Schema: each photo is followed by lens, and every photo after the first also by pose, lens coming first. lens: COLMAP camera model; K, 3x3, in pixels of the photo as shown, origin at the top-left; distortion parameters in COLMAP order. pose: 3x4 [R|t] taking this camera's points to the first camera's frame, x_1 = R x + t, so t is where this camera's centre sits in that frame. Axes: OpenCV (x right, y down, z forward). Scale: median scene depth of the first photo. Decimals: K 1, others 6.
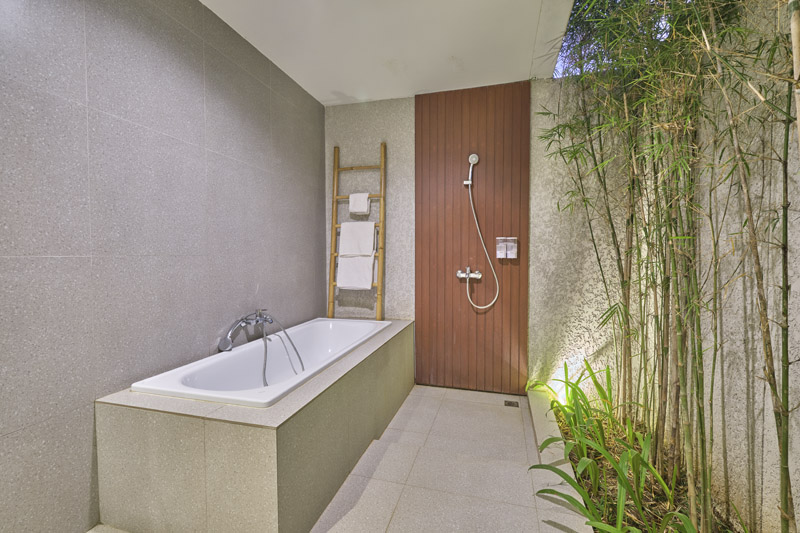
lens RADIAL K [[354.8, 0, 398.7], [0, 354.8, 264.1], [0, 0, 1]] dist [-0.000858, -0.000504]
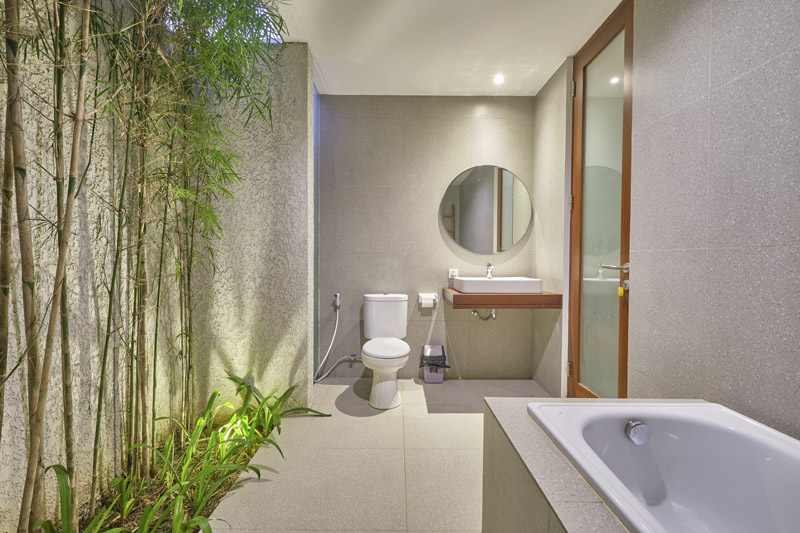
lens RADIAL K [[354.8, 0, 398.7], [0, 354.8, 264.1], [0, 0, 1]] dist [-0.000858, -0.000504]
pose [[-0.961592, 0.000206, -0.274481, 0.080810], [-0.011784, 0.999047, 0.042033, -0.004372], [0.274228, 0.043653, -0.960673, 0.700661]]
